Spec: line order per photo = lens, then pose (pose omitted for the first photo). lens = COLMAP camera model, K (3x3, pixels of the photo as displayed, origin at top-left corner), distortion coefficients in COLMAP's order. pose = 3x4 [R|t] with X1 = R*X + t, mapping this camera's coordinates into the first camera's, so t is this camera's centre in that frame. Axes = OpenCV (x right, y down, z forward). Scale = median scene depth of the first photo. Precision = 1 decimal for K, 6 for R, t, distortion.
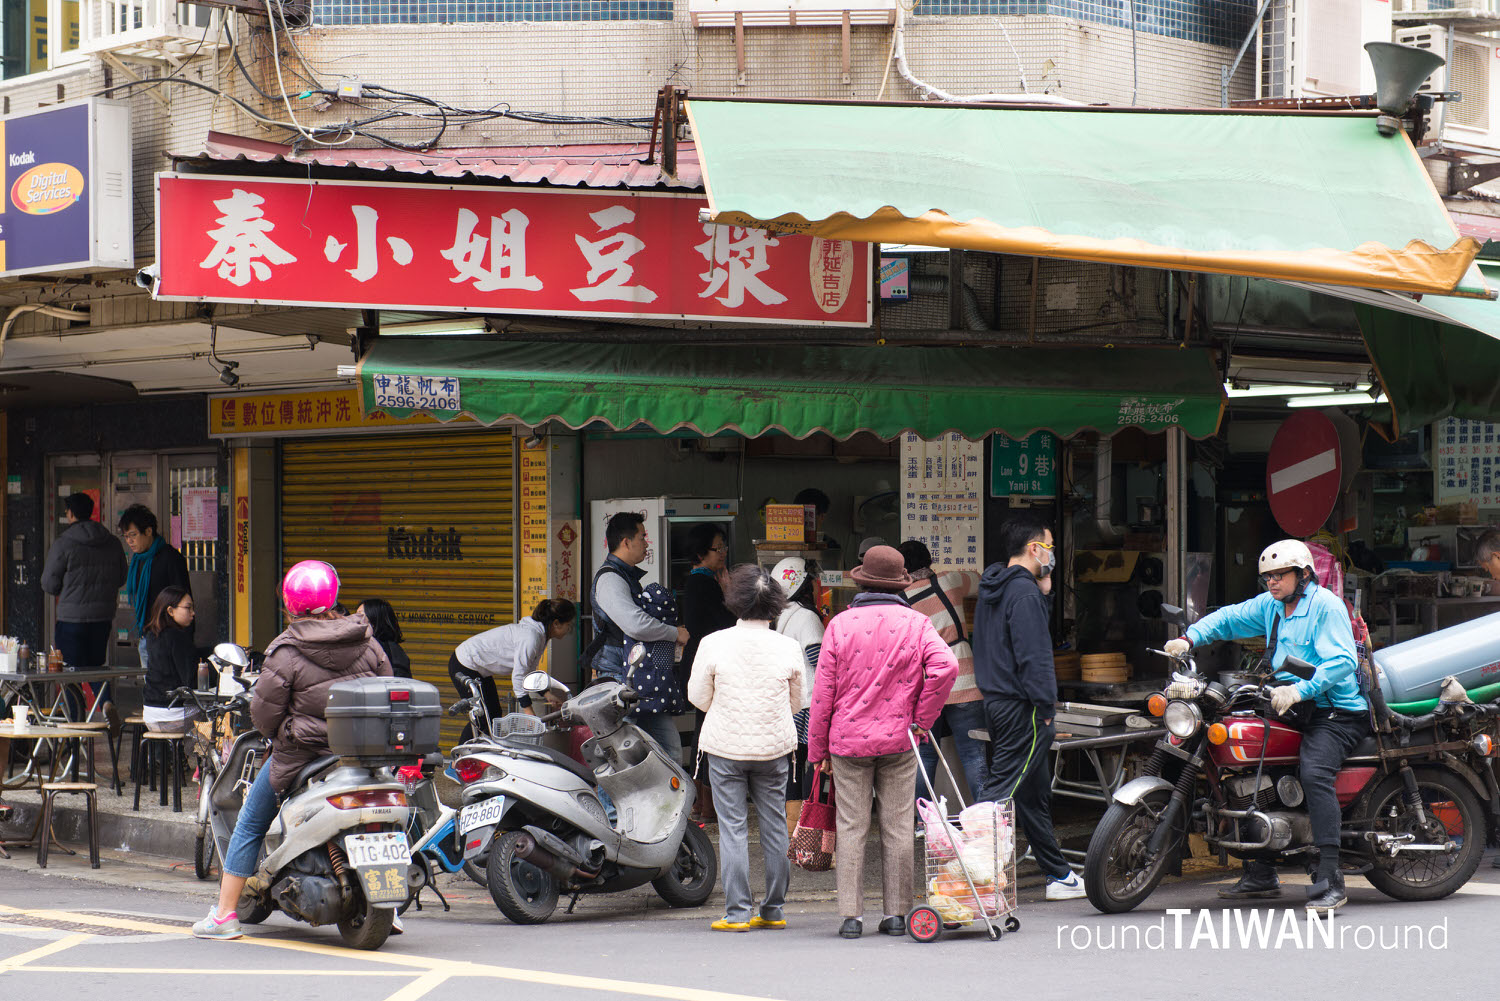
lens RADIAL K [[2898.6, 0, 751.3], [0, 2898.6, 502.2], [0, 0, 1]] dist [0.044499, 0.000000]
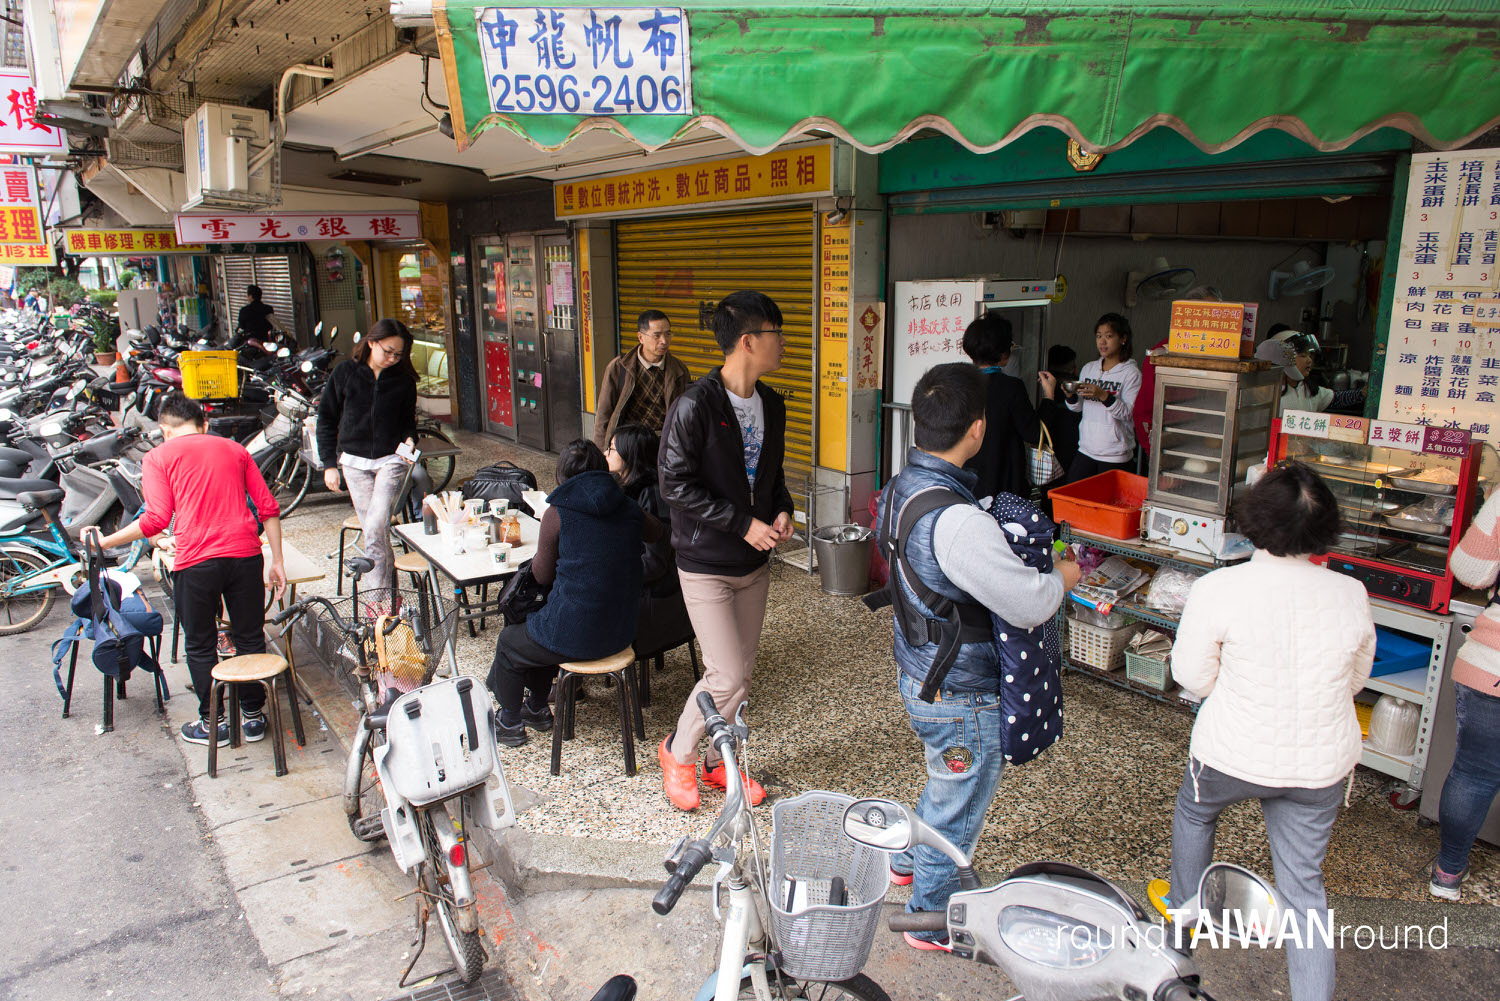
lens RADIAL K [[1020.4, 0, 748.9], [0, 1020.4, 506.9], [0, 0, 1]] dist [-0.015875, -0.009579]
pose [[0.990399, 0.031219, -0.134669, -0.055795], [0.001903, 0.970995, 0.239093, -0.008752], [0.138227, -0.237054, 0.961613, 0.658617]]
